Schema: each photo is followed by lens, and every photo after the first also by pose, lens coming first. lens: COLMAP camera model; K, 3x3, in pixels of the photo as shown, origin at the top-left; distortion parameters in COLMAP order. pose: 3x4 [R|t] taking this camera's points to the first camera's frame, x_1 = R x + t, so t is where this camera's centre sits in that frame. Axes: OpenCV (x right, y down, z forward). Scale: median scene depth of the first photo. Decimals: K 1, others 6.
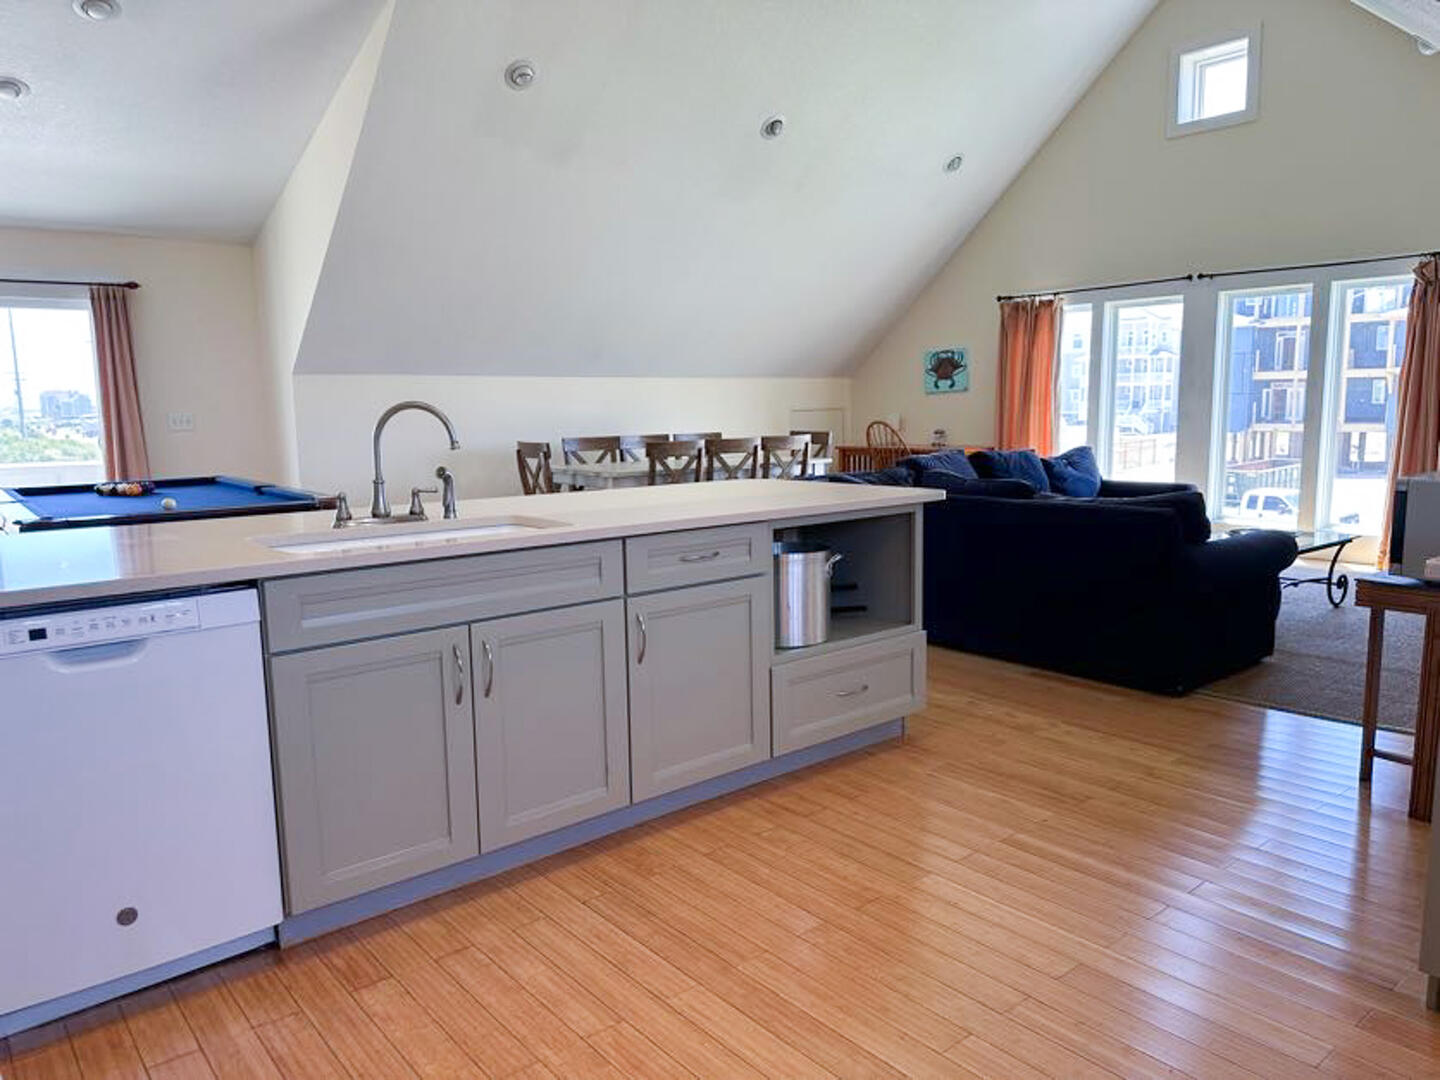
lens RADIAL K [[1011.3, 0, 717.2], [0, 1011.3, 541.9], [0, 0, 1]] dist [0.075378, -0.092107]
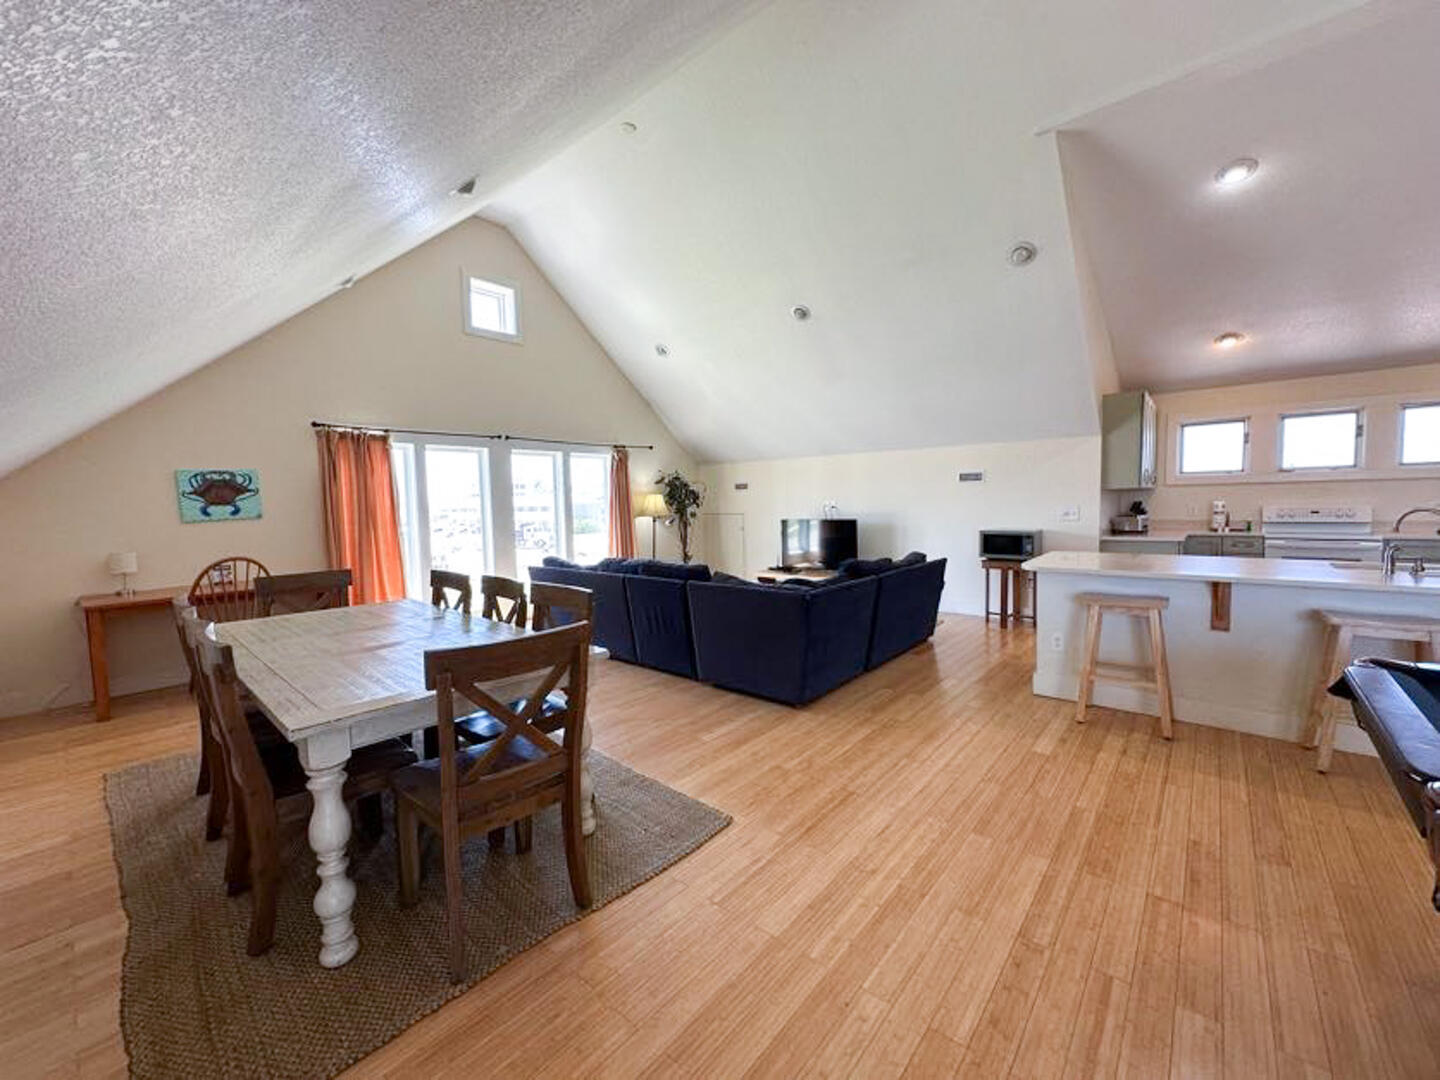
lens RADIAL K [[576.2, 0, 722.9], [0, 576.2, 538.9], [0, 0, 1]] dist [0.000860, 0.000269]
pose [[-0.172571, -0.047383, 0.983857, -0.339963], [0.160181, 0.984196, 0.075496, -0.108983], [-0.971885, 0.170624, -0.162253, 0.726102]]
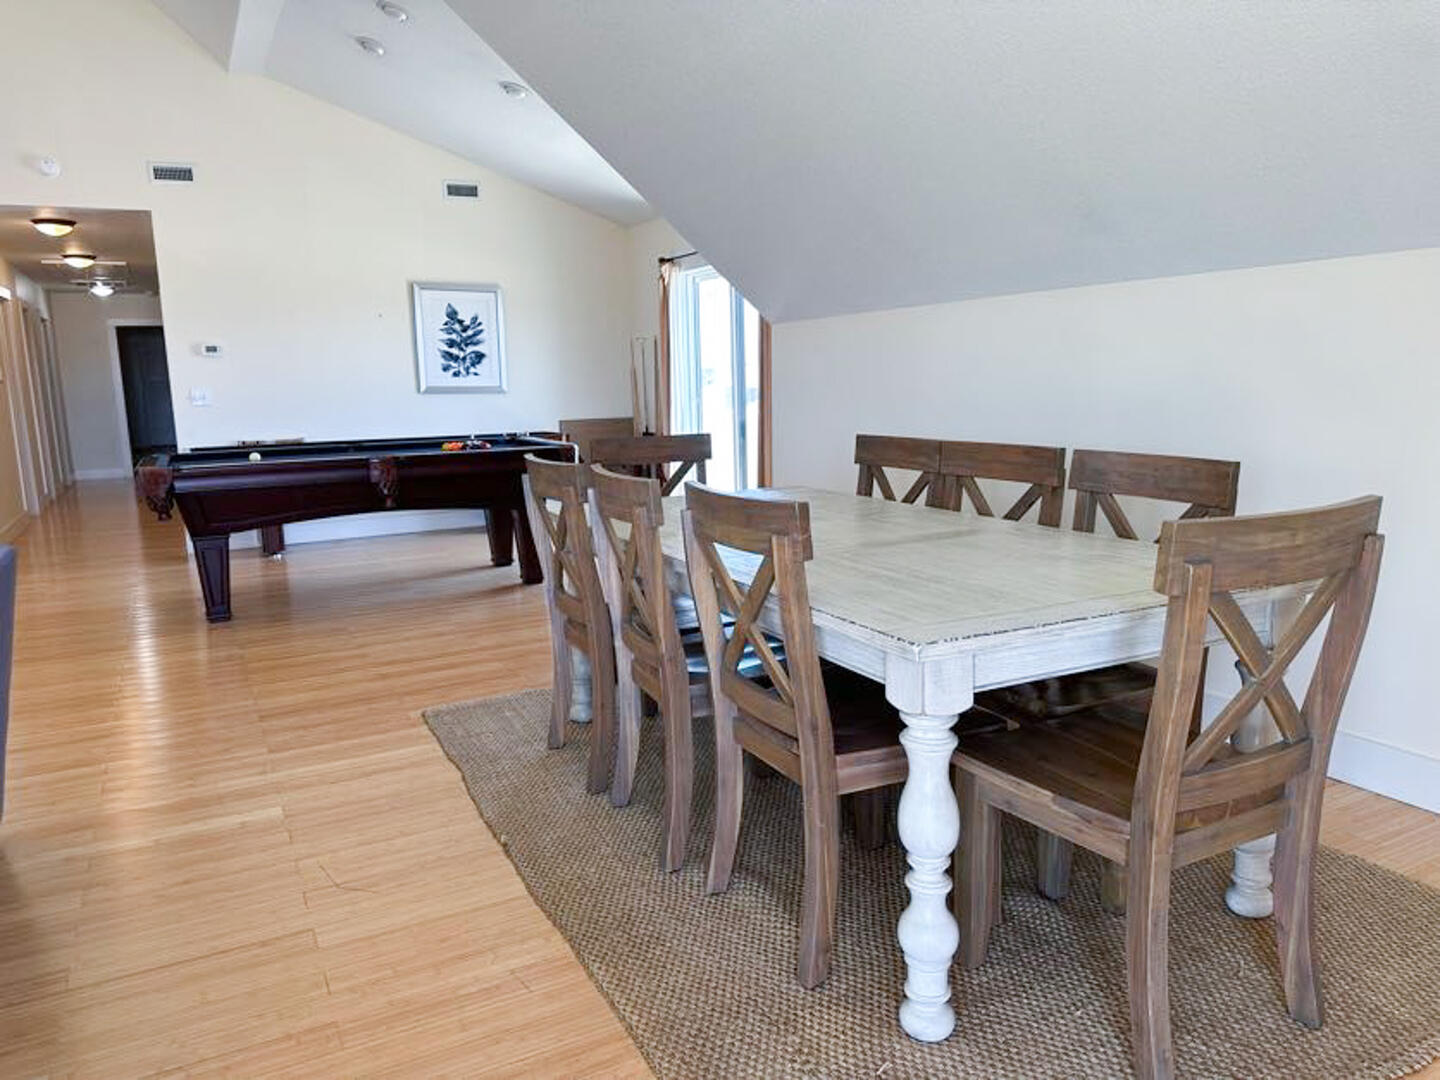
lens RADIAL K [[1011.3, 0, 717.2], [0, 1011.3, 541.9], [0, 0, 1]] dist [0.075378, -0.092107]
pose [[-0.192629, 0.179322, -0.964747, 0.269639], [-0.105052, 0.973741, 0.201970, -0.119412], [0.975632, 0.140254, -0.168733, 0.871964]]
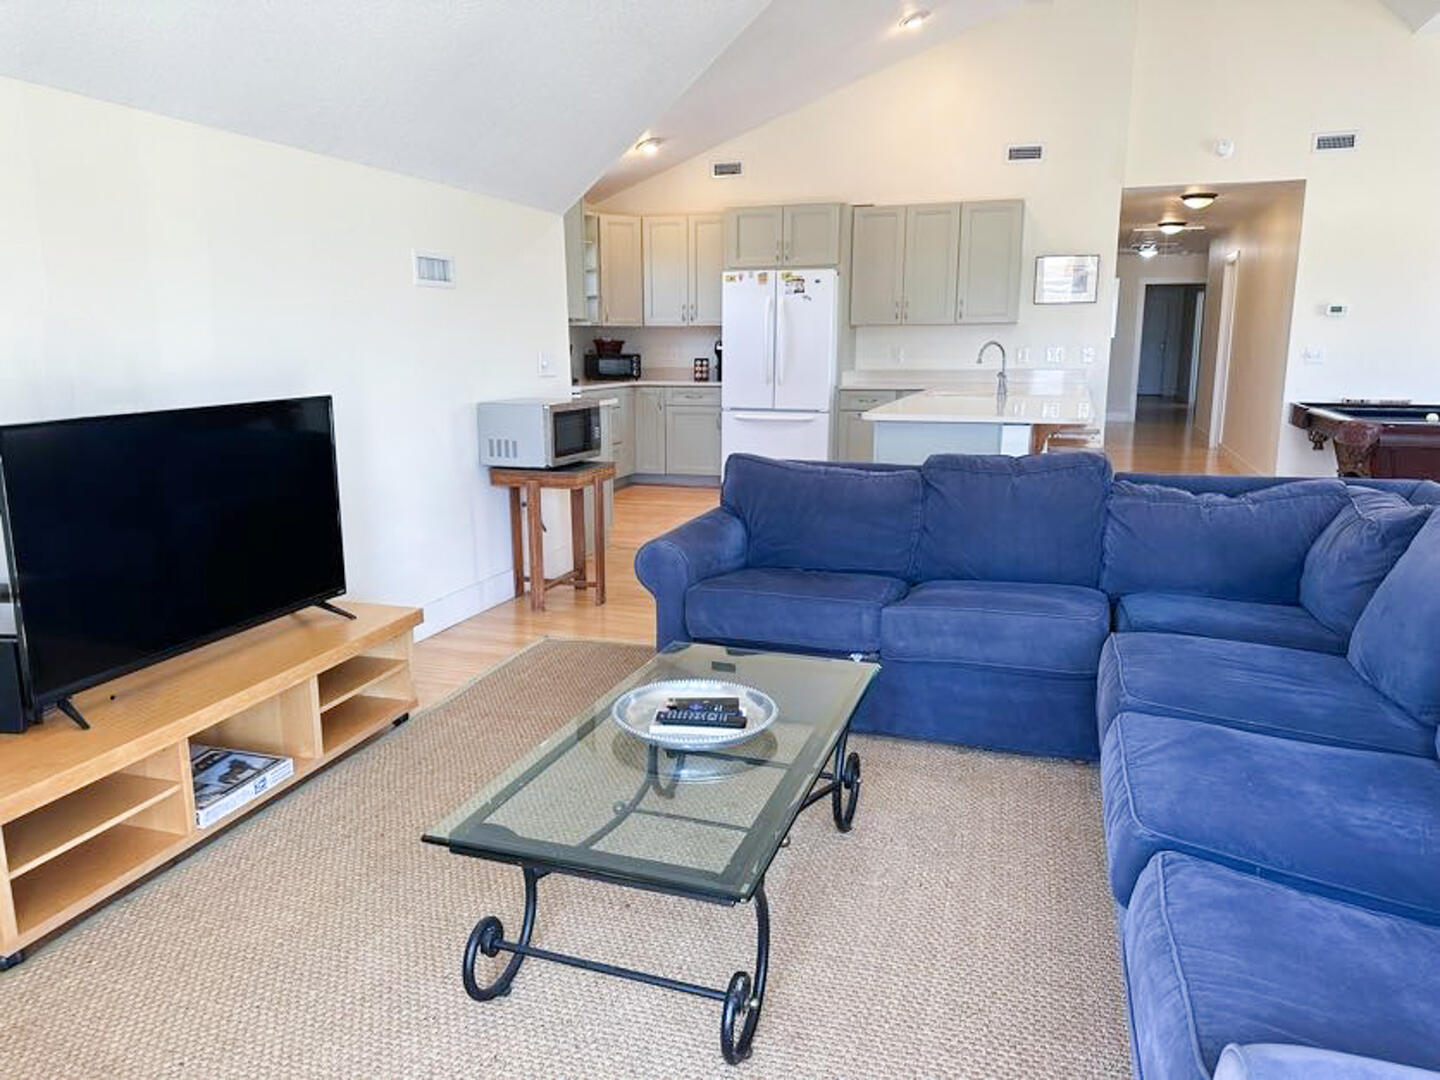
lens RADIAL K [[1011.3, 0, 717.2], [0, 1011.3, 541.9], [0, 0, 1]] dist [0.075378, -0.092107]
pose [[-0.853578, 0.117337, -0.507579, 0.435216], [-0.056630, 0.947634, 0.314297, -0.117389], [0.517878, 0.297022, -0.802235, 0.790877]]
